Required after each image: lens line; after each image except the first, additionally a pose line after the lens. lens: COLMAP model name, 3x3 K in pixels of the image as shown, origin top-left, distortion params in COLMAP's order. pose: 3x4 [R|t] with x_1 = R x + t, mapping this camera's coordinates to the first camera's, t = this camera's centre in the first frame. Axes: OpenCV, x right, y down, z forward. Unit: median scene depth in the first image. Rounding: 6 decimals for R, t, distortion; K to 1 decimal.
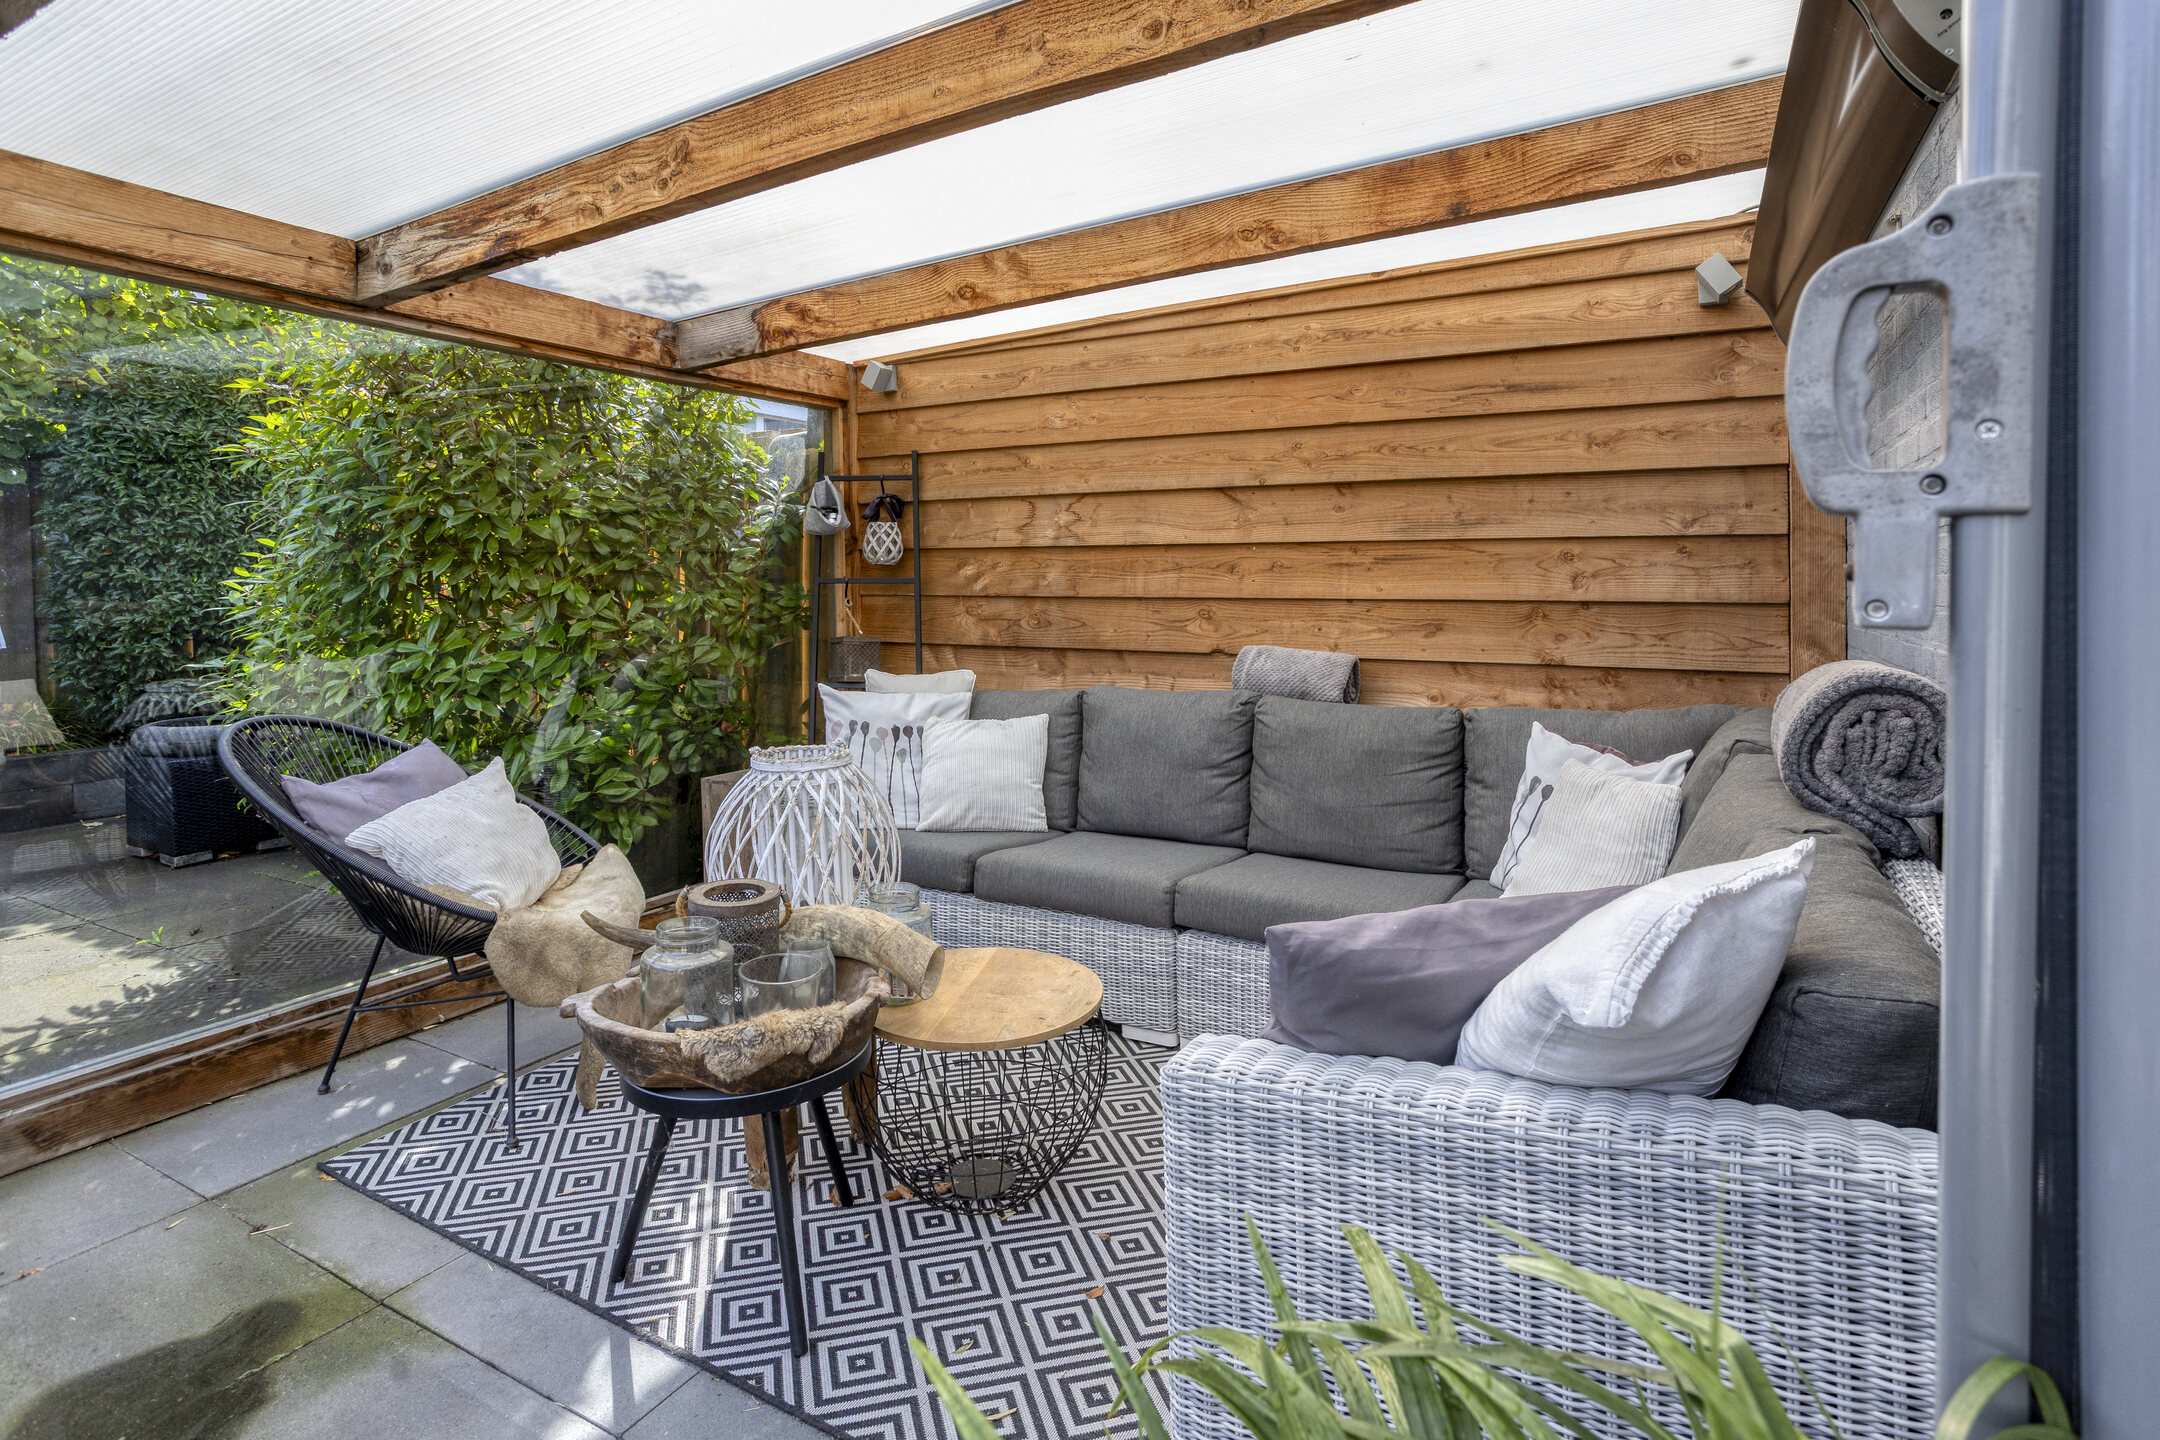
lens RADIAL K [[1059.6, 0, 1147.7], [0, 1059.6, 579.9], [0, 0, 1]] dist [-0.042583, 0.018939]
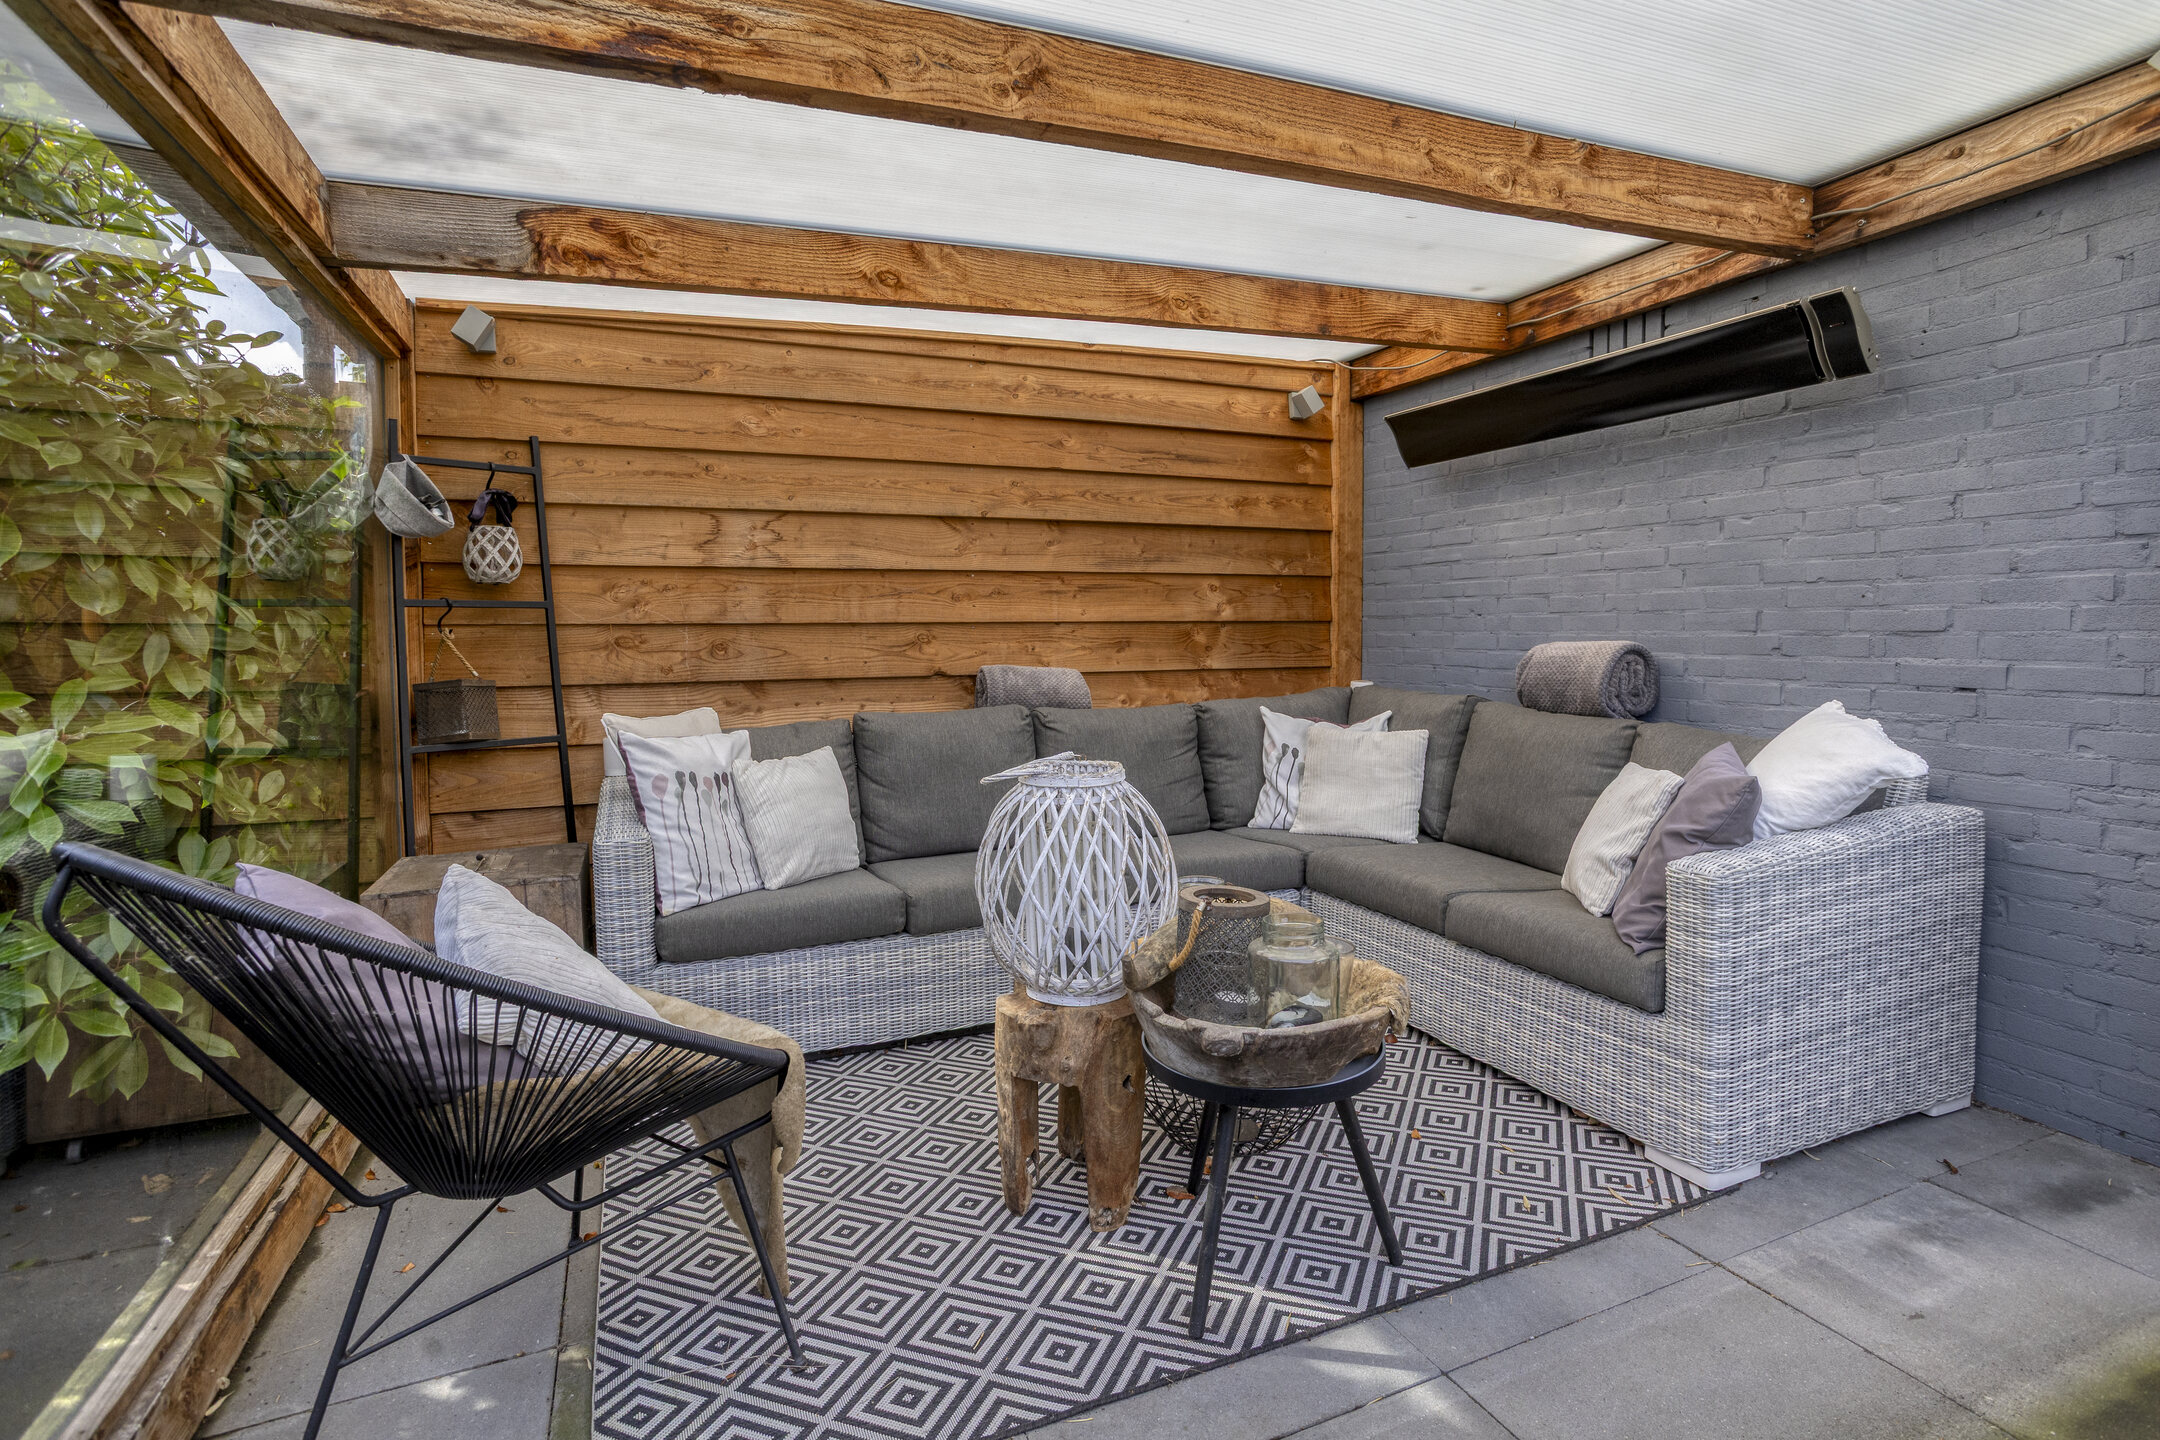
lens RADIAL K [[1059.6, 0, 1002.9], [0, 1059.6, 653.9], [0, 0, 1]] dist [-0.042583, 0.018939]
pose [[0.638646, -0.016478, 0.769324, -0.682322], [0.011246, 0.999864, 0.012080, 0.035249], [-0.769418, 0.000937, 0.638744, 0.287666]]
